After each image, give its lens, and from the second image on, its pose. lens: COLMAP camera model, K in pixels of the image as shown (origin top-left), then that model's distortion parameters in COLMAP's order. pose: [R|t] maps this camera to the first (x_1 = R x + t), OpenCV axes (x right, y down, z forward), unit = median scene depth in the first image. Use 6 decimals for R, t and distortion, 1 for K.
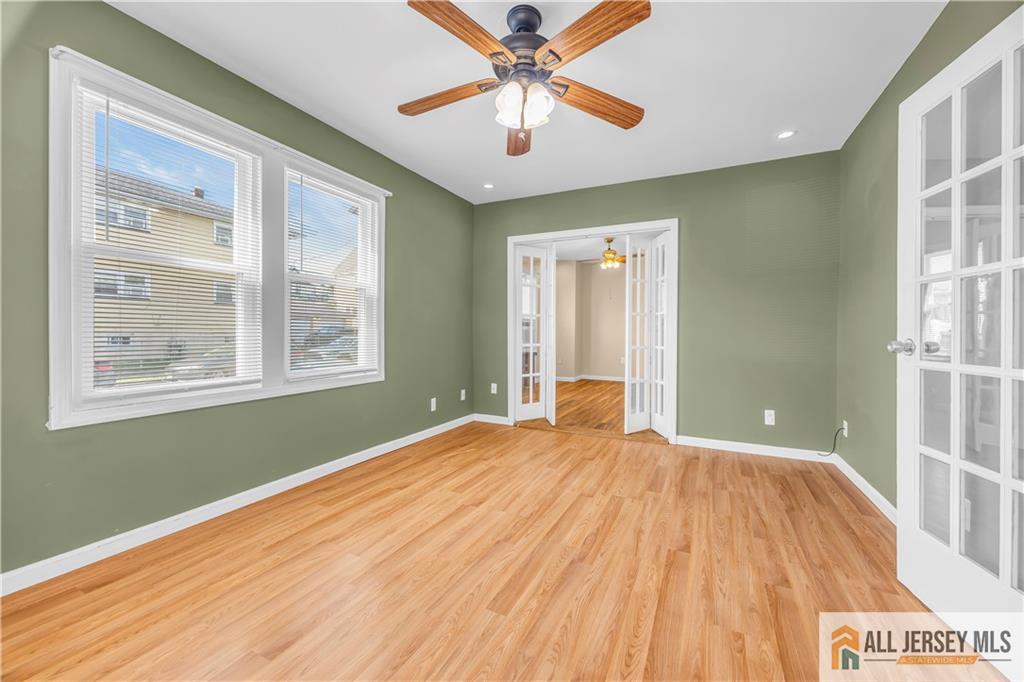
lens RADIAL K [[392.7, 0, 518.7], [0, 392.7, 335.5], [0, 0, 1]] dist [-0.002444, 0.000225]
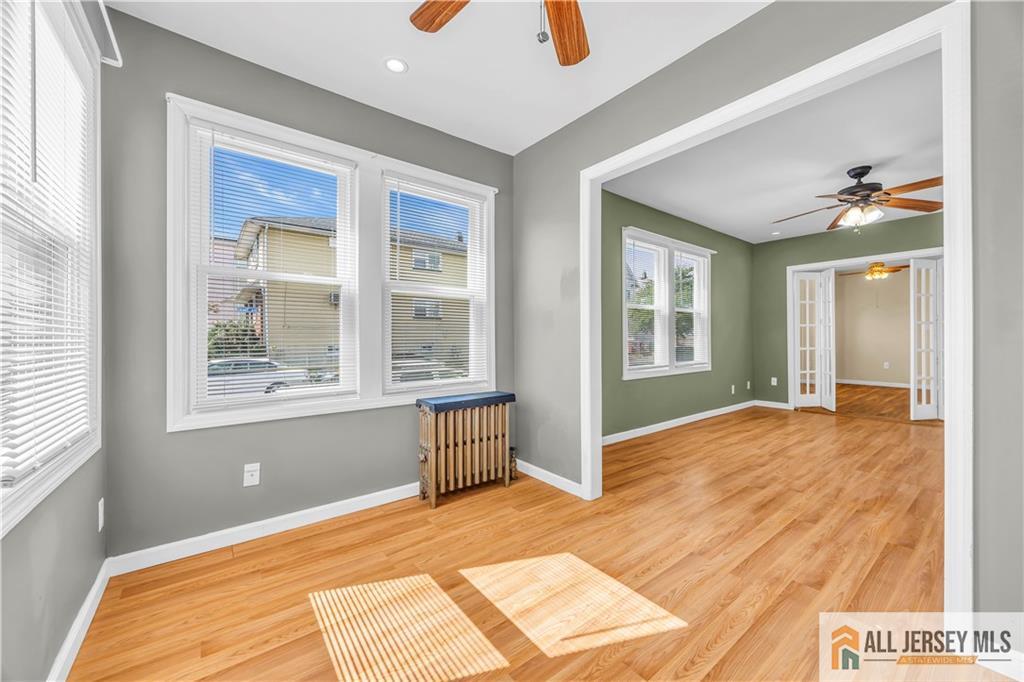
lens RADIAL K [[388.7, 0, 522.4], [0, 388.7, 341.1], [0, 0, 1]] dist [0.000156, 0.000146]
pose [[0.901232, -0.010845, -0.433200, -0.476755], [0.007663, 0.999929, -0.009092, 0.007284], [0.433268, 0.004875, 0.901252, -1.009022]]
